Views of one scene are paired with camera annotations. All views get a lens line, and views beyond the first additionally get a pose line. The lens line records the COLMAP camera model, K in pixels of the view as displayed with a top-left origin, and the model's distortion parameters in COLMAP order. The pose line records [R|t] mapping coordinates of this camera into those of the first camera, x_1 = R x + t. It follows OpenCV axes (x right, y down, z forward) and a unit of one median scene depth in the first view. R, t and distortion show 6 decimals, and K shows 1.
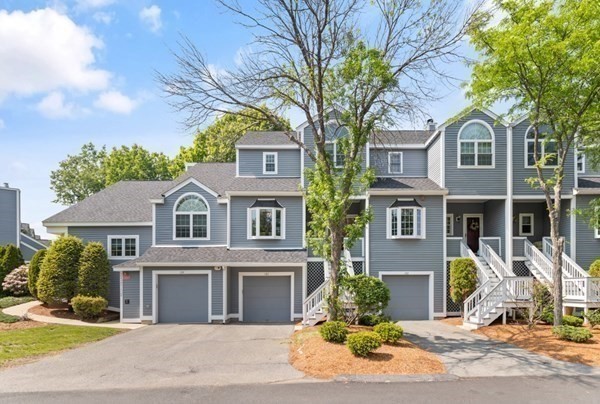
lens RADIAL K [[282.0, 0, 300.0], [0, 282.0, 239.0], [0, 0, 1]] dist [0.002962, 0.000385]
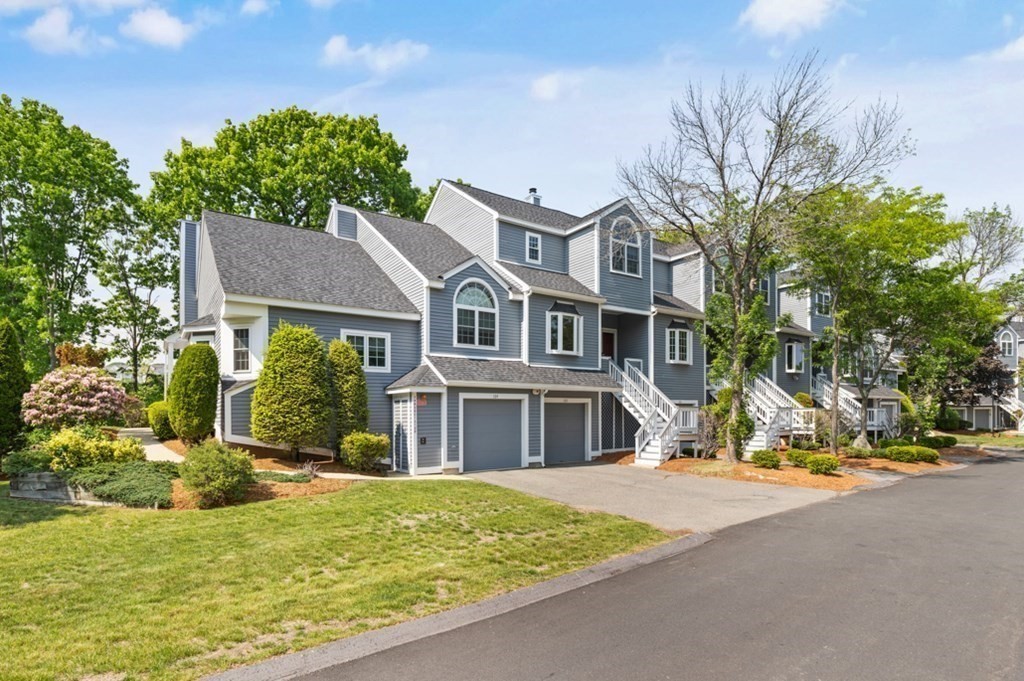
lens RADIAL K [[465.0, 0, 516.0], [0, 465.0, 327.3], [0, 0, 1]] dist [0.002286, 0.000227]
pose [[0.846480, 0.098127, 0.523300, -0.881787], [-0.082624, 0.995173, -0.052961, 0.004377], [-0.525971, 0.001593, 0.850501, -0.005387]]
